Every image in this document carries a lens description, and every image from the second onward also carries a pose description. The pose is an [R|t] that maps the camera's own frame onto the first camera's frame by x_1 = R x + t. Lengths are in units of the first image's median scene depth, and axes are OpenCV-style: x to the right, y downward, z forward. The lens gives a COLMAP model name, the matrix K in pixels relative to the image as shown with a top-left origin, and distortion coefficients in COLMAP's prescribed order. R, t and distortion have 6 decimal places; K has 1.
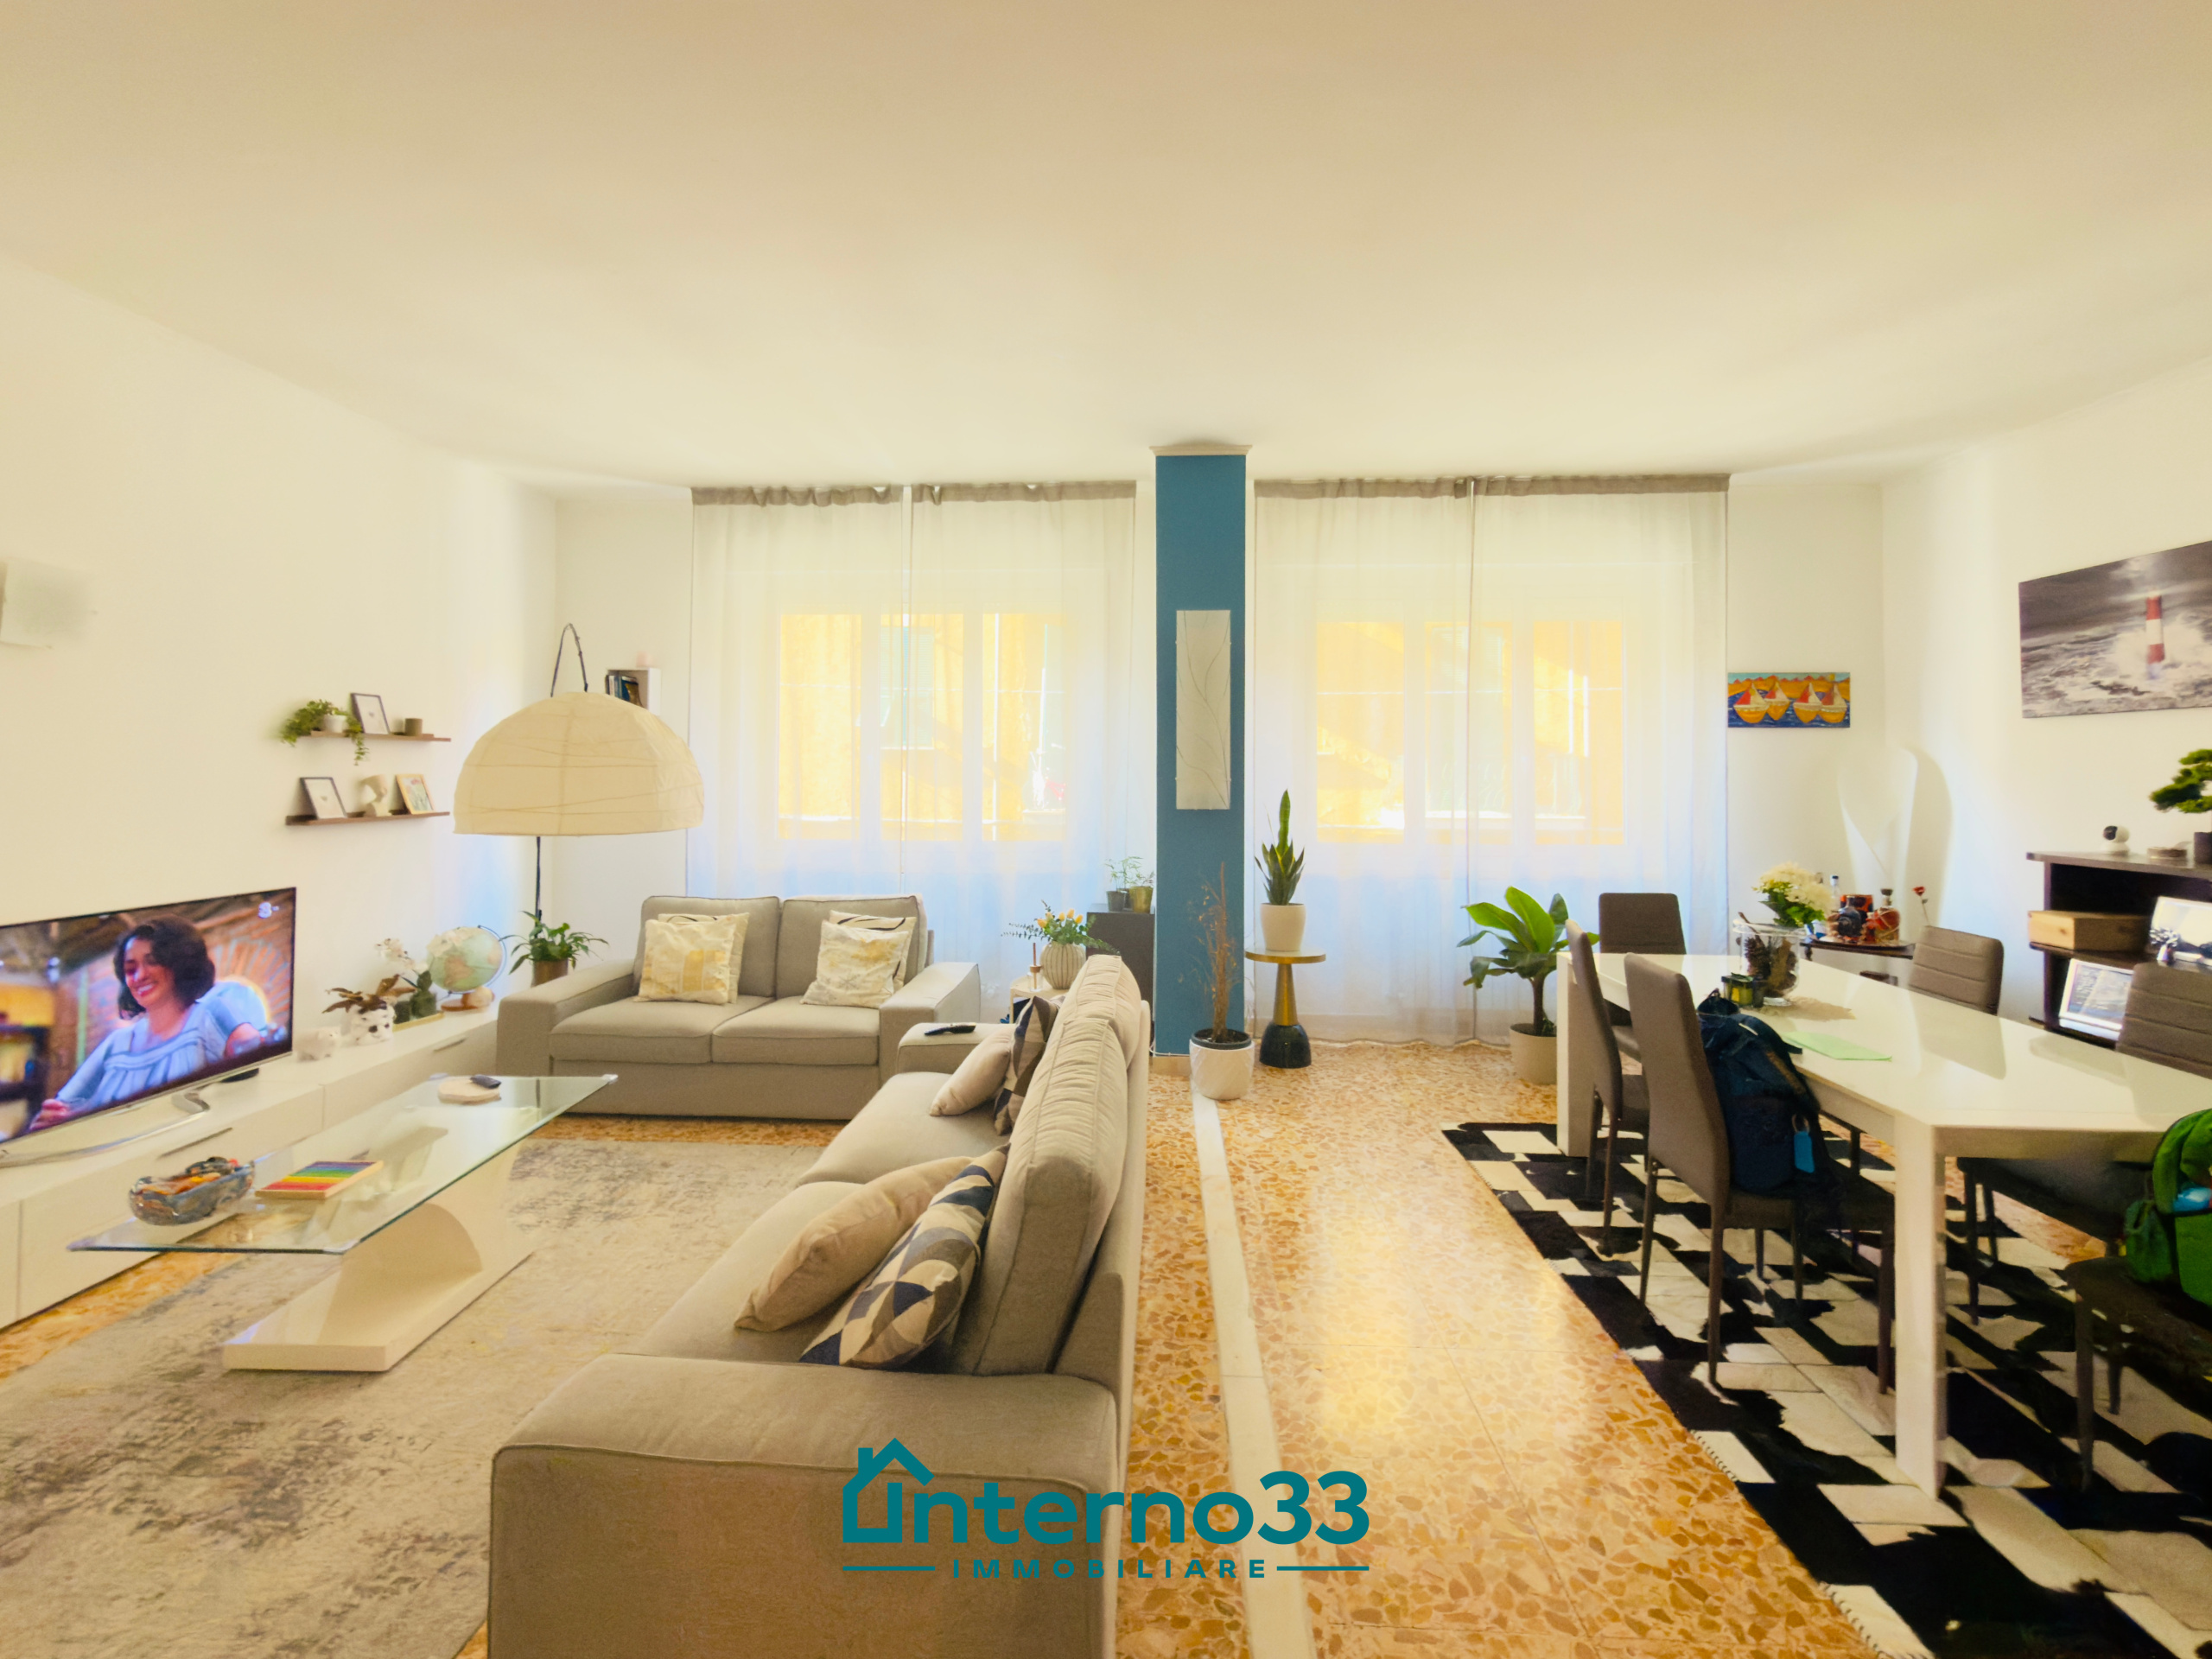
lens RADIAL K [[948.8, 0, 1105.5], [0, 948.8, 746.4], [0, 0, 1]] dist [-0.000600, 0.000141]
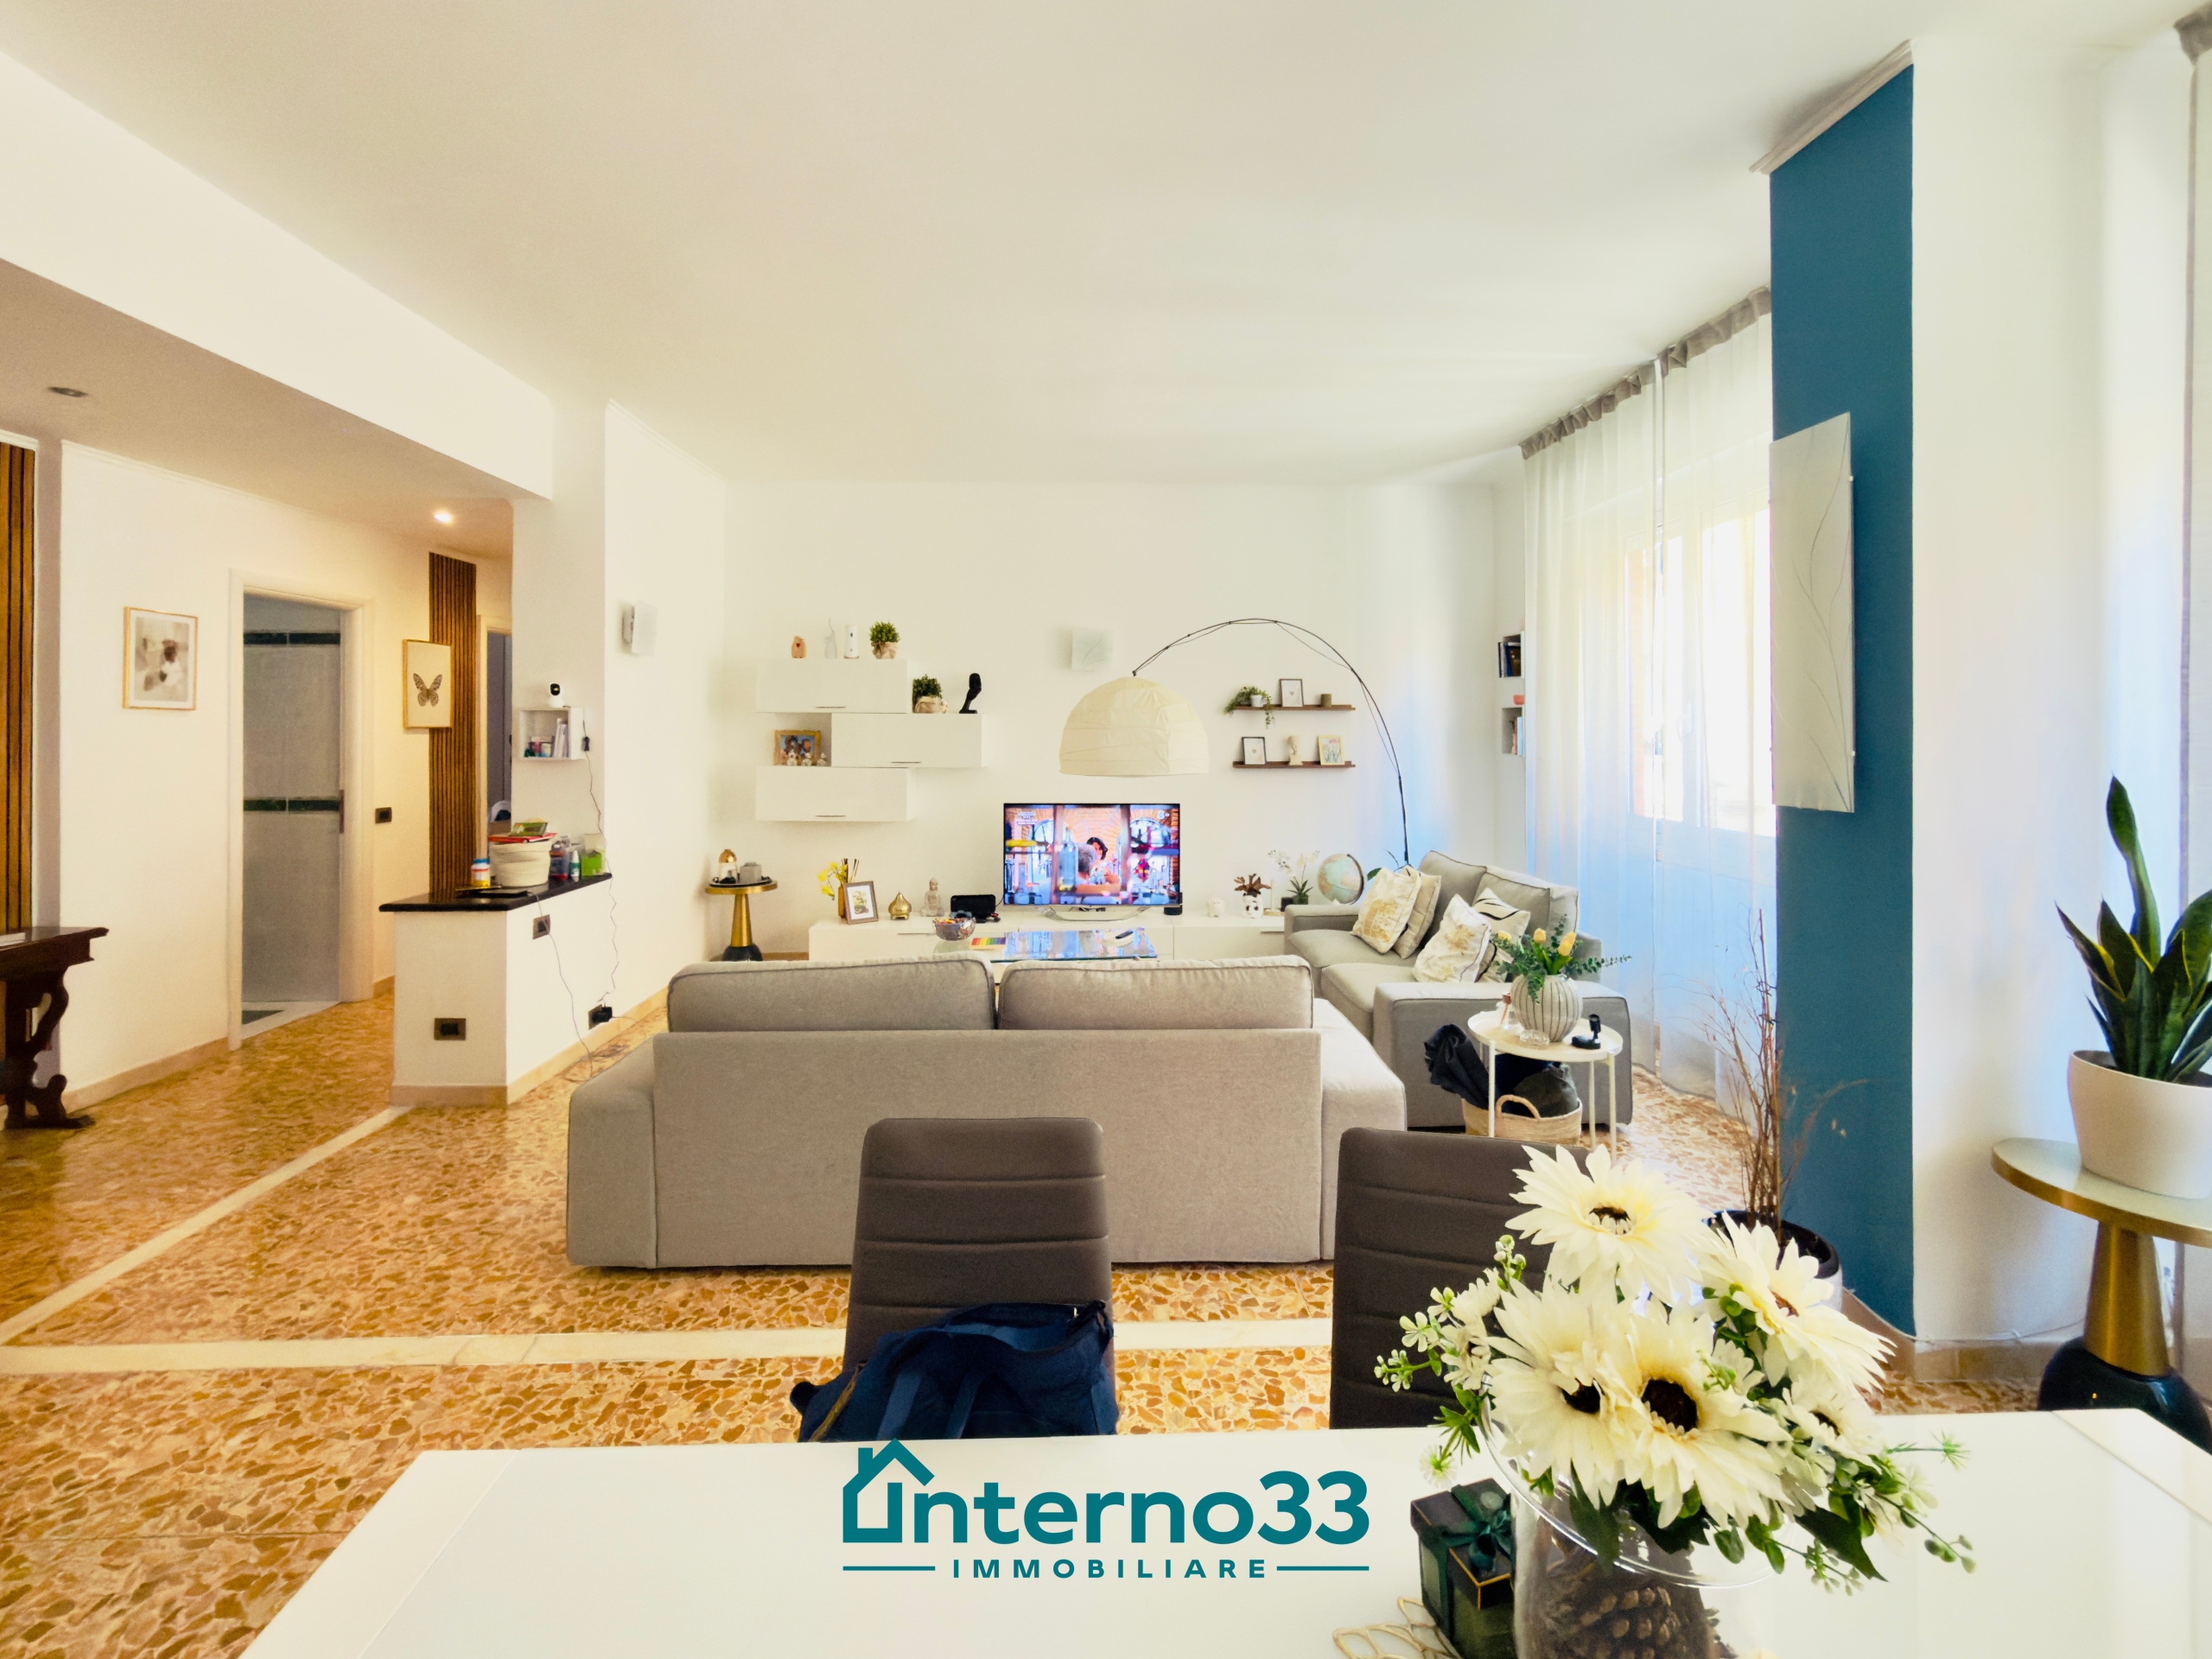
lens RADIAL K [[948.8, 0, 1105.8], [0, 948.8, 728.4], [0, 0, 1]] dist [-0.000600, 0.000141]
pose [[0.086911, -0.004583, -0.996206, 0.636529], [0.022937, 0.999734, -0.002598, 0.015477], [0.995952, -0.022624, 0.086993, 0.609207]]
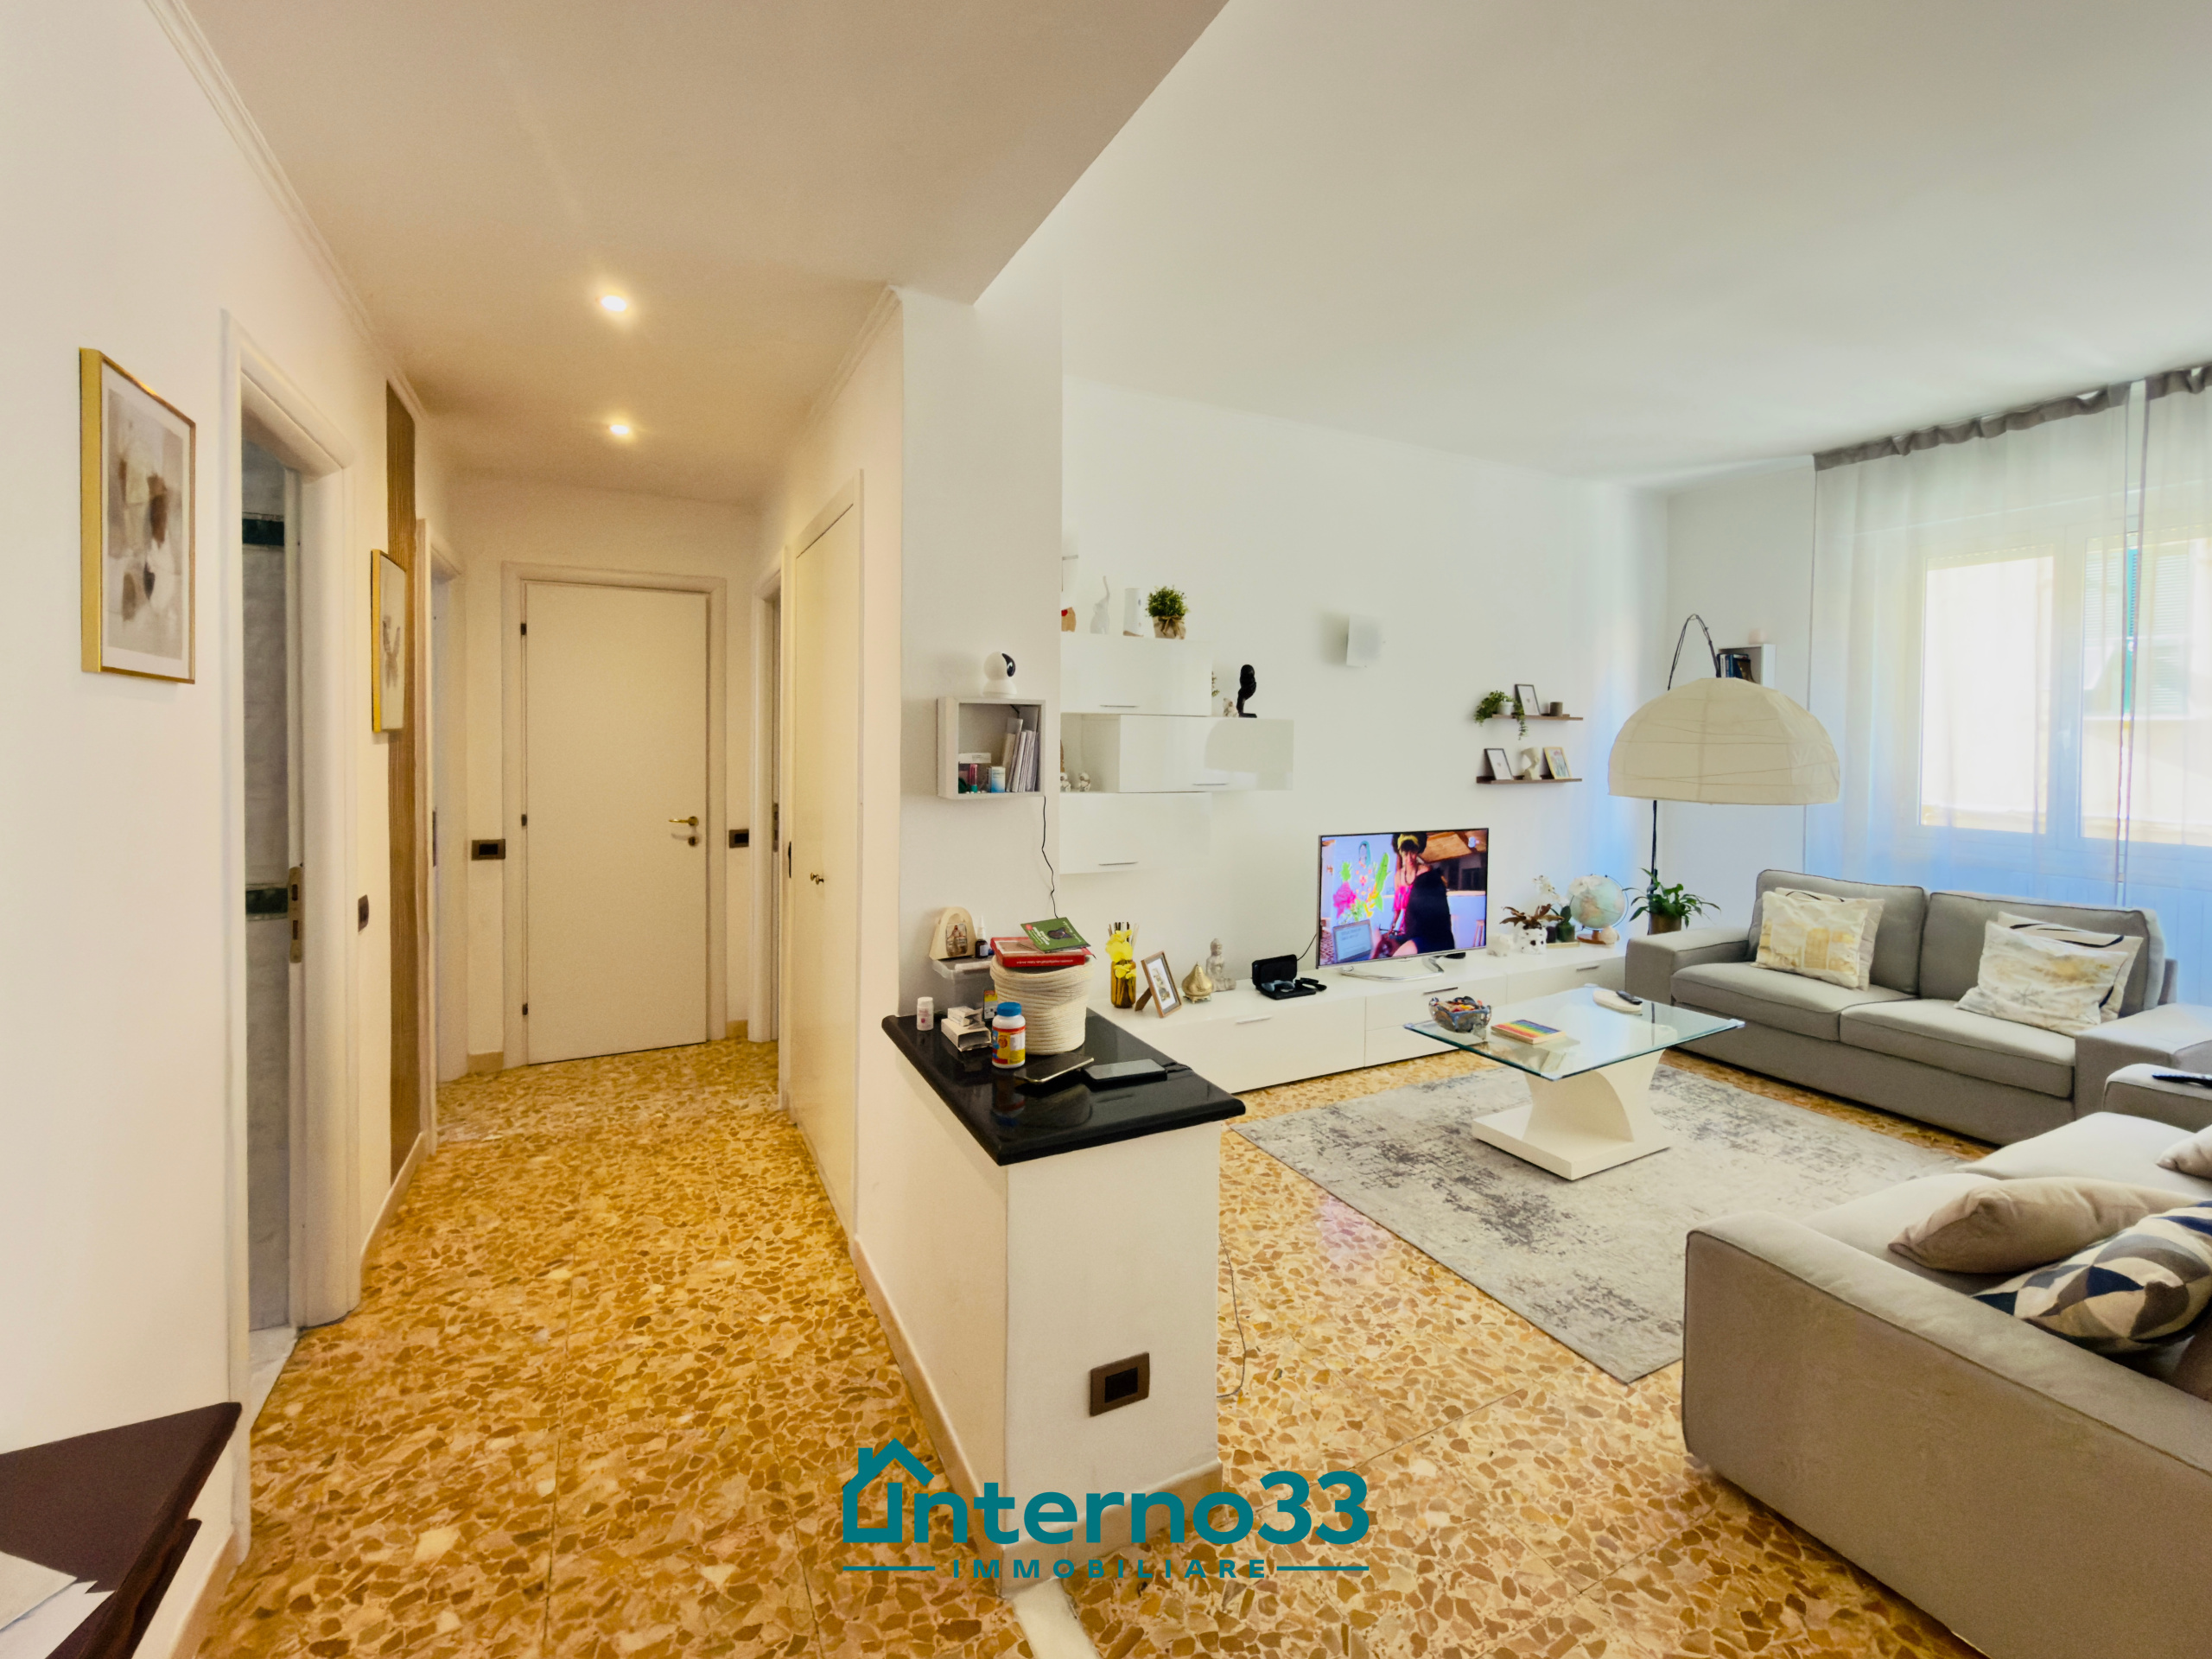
lens RADIAL K [[948.8, 0, 1093.0], [0, 948.8, 751.0], [0, 0, 1]] dist [-0.000600, 0.000141]
pose [[0.504842, 0.017480, -0.863035, 0.039860], [0.012050, 0.999555, 0.027293, -0.007817], [0.863128, -0.024178, 0.504407, -0.157684]]
